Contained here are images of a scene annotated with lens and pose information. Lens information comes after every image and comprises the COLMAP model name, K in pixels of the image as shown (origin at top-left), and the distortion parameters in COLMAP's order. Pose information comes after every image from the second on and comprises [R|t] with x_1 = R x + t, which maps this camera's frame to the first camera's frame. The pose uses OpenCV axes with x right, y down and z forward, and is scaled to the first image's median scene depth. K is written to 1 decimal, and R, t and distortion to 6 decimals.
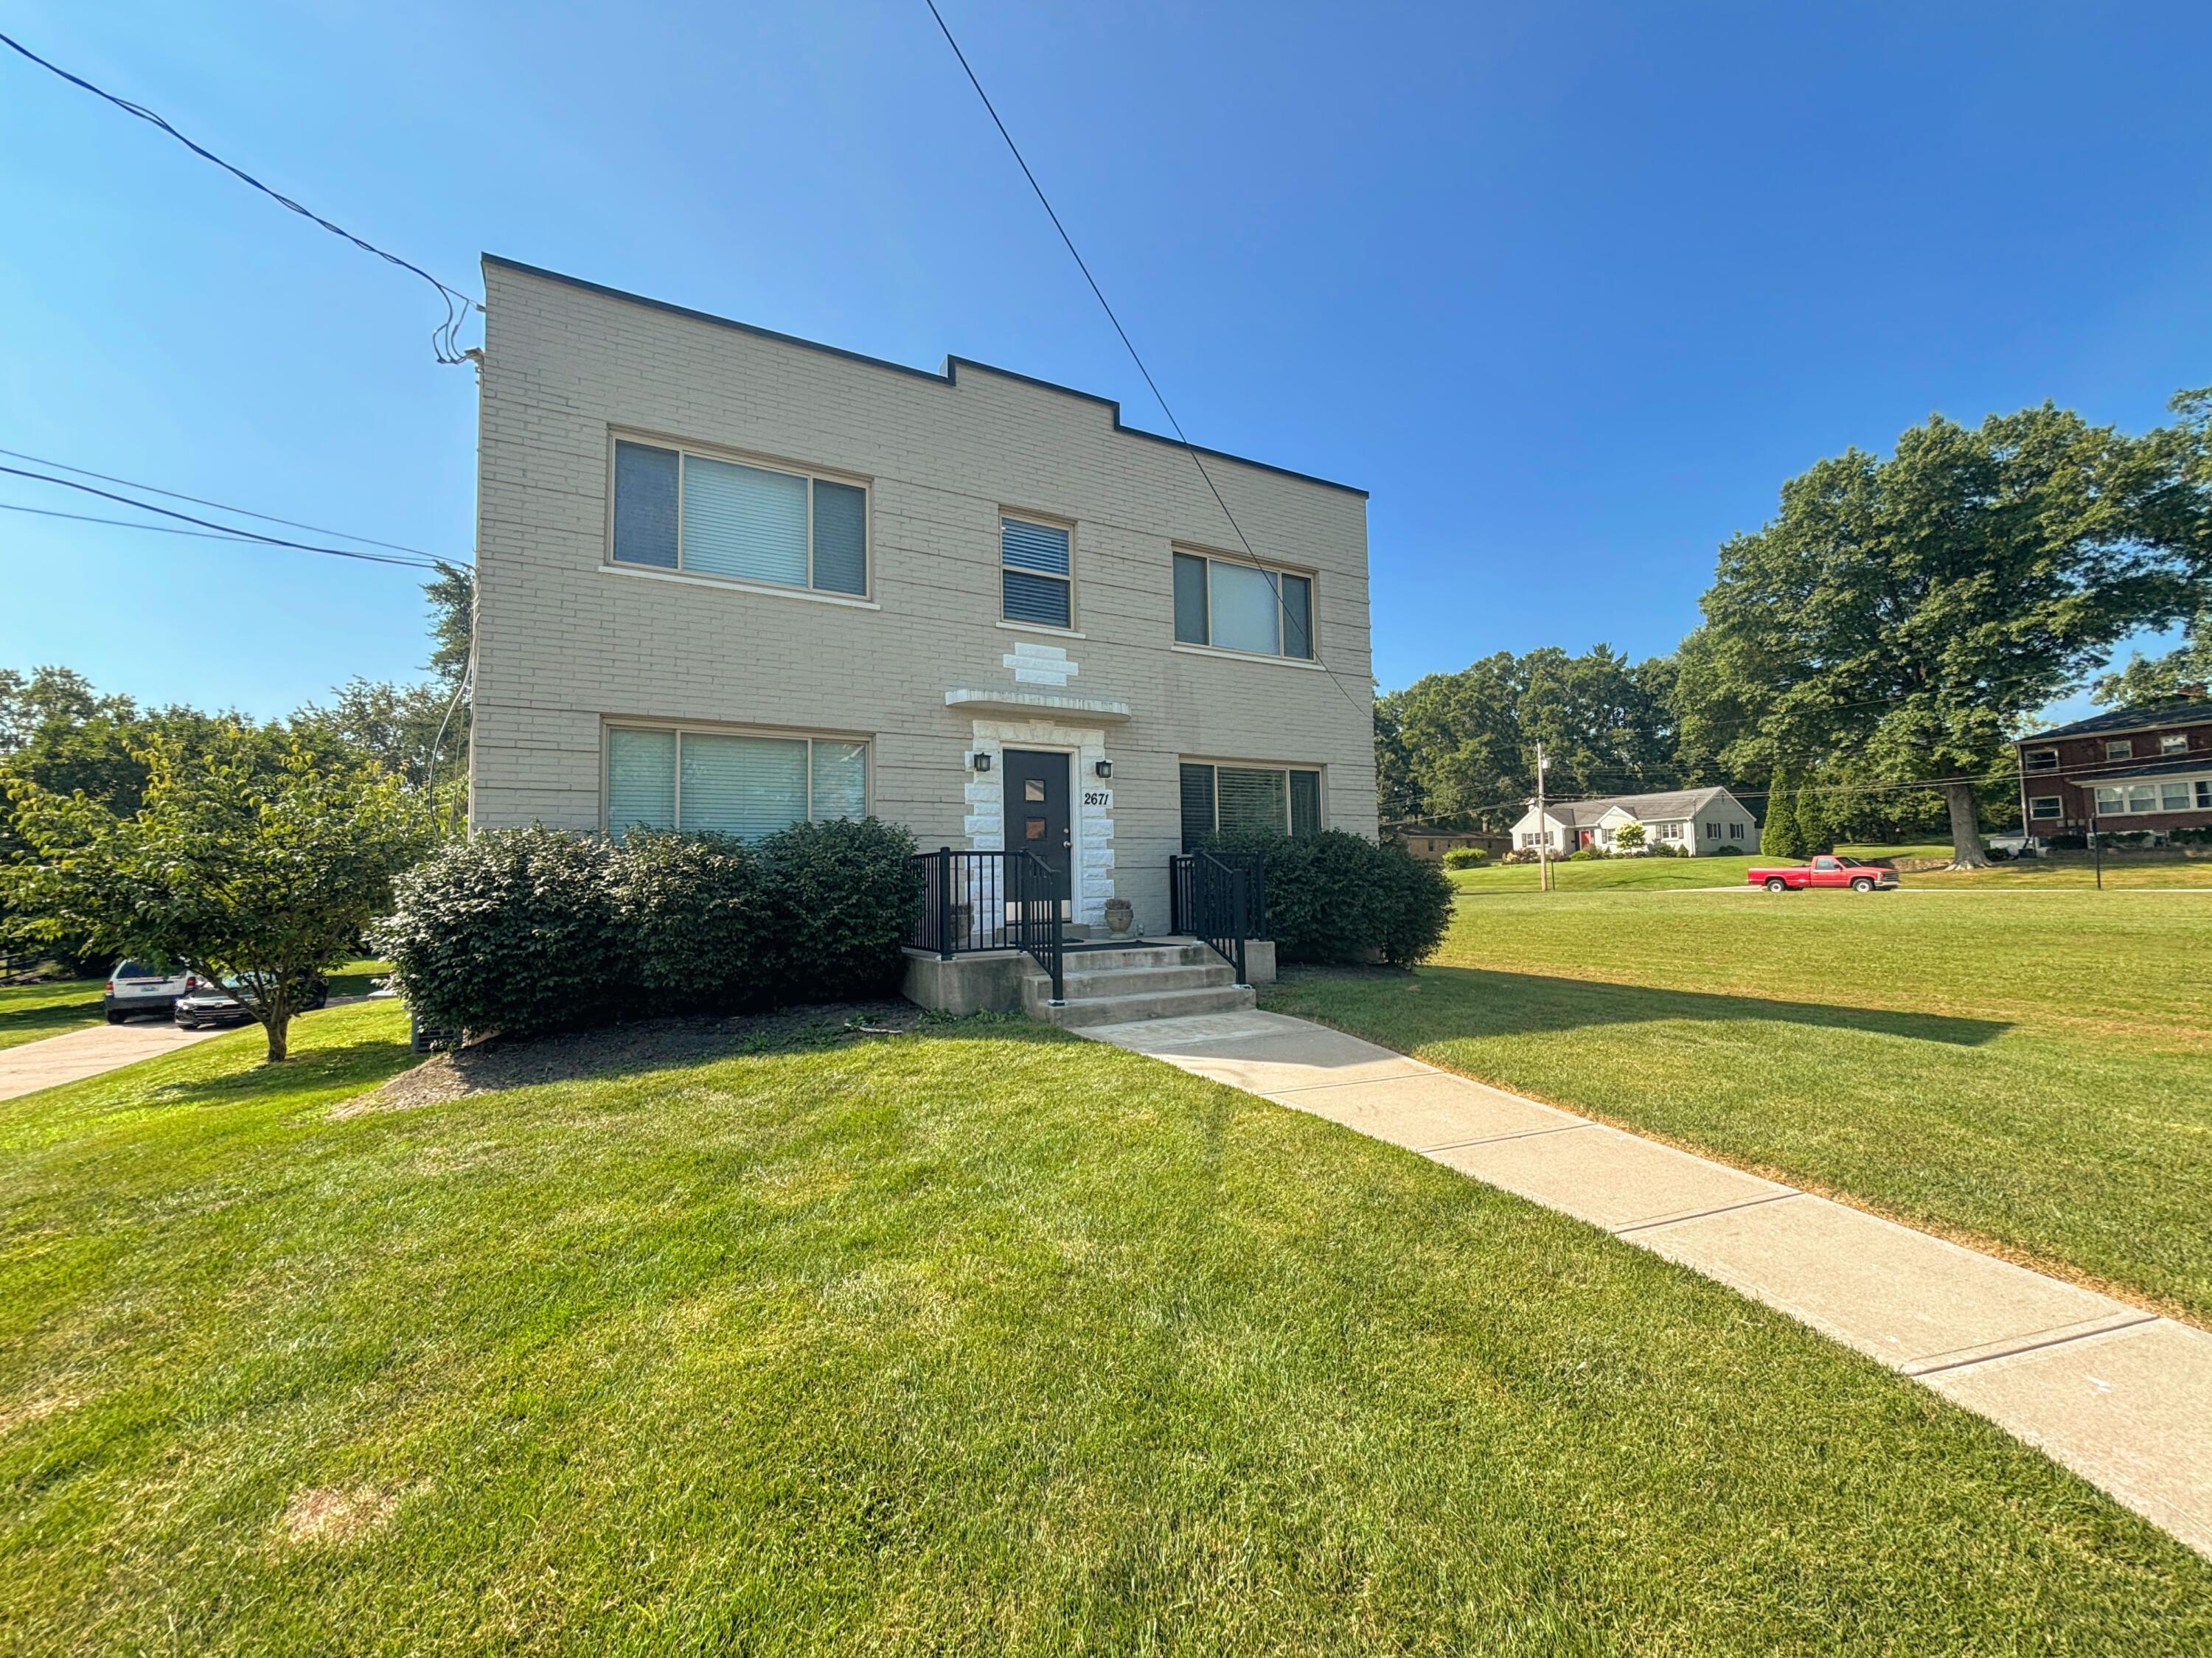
lens RADIAL K [[895.6, 0, 1105.8], [0, 895.6, 825.9], [0, 0, 1]] dist [-0.000586, 0.002182]
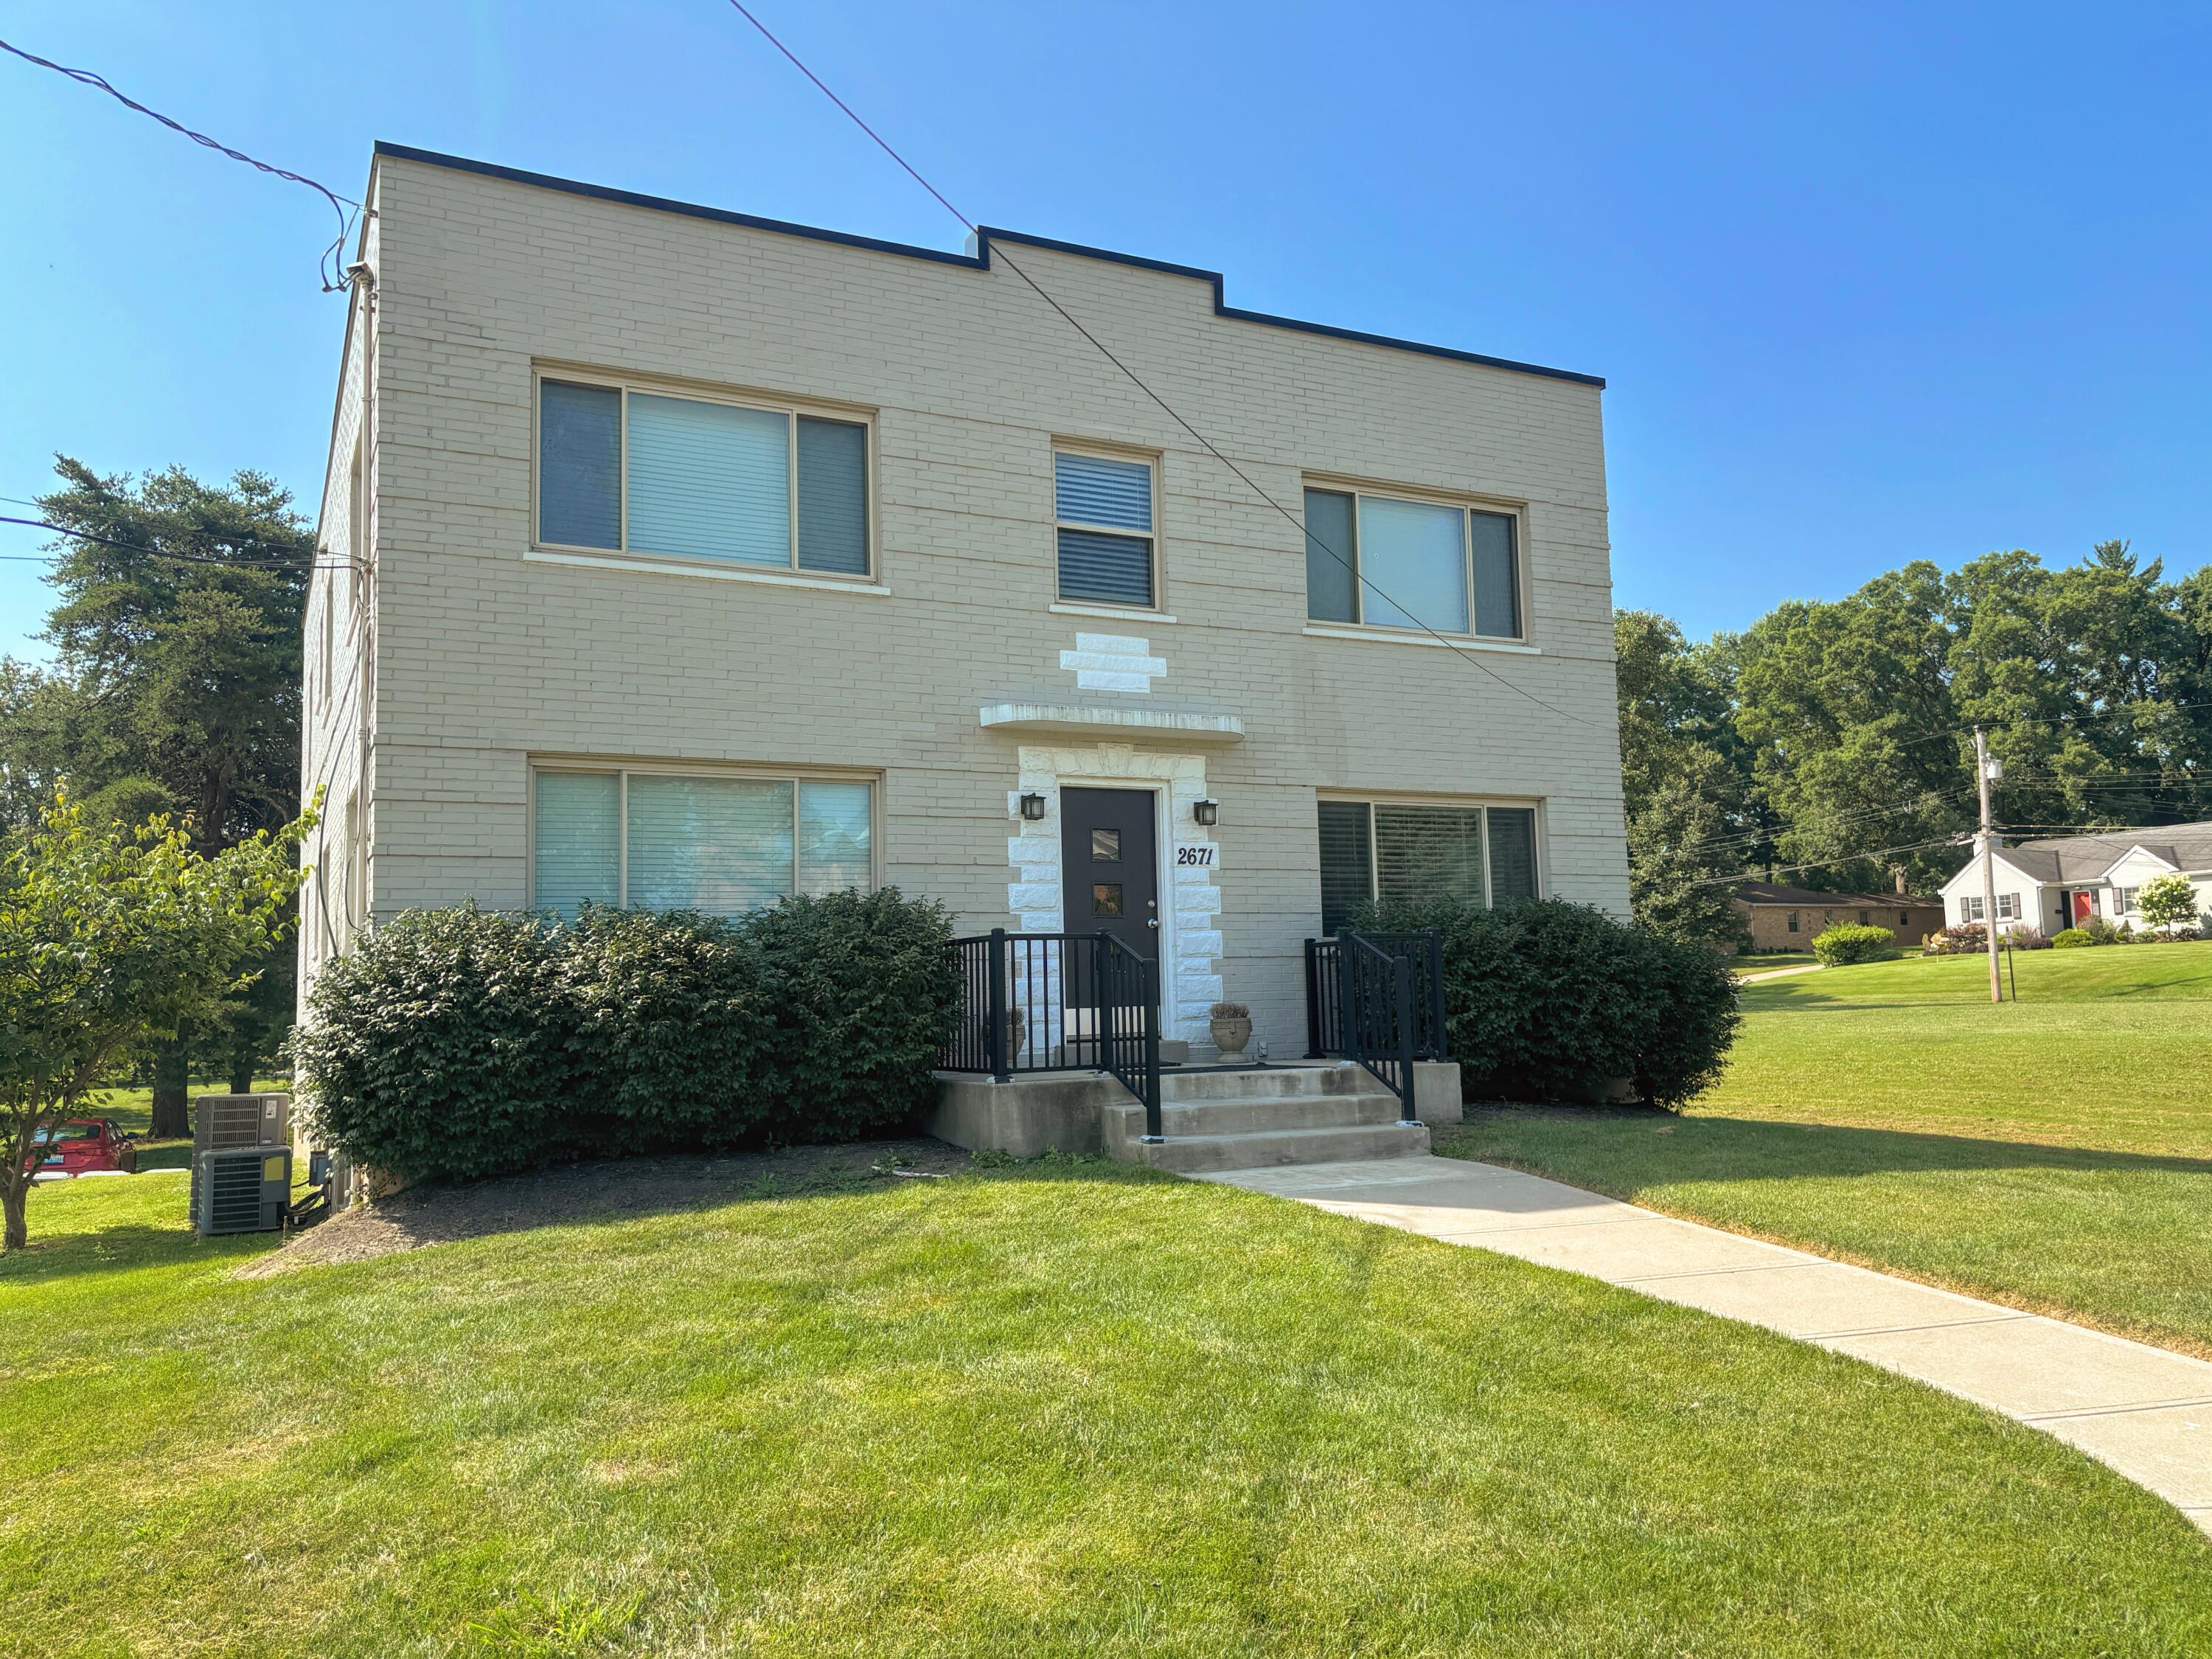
lens RADIAL K [[1627.4, 0, 1112.4], [0, 1627.4, 838.4], [0, 0, 1]] dist [0.022037, -0.006279]
pose [[0.998868, -0.010773, -0.046335, -0.017309], [0.009285, 0.999438, -0.032224, -0.005330], [0.046656, 0.031757, 0.998406, -0.253937]]
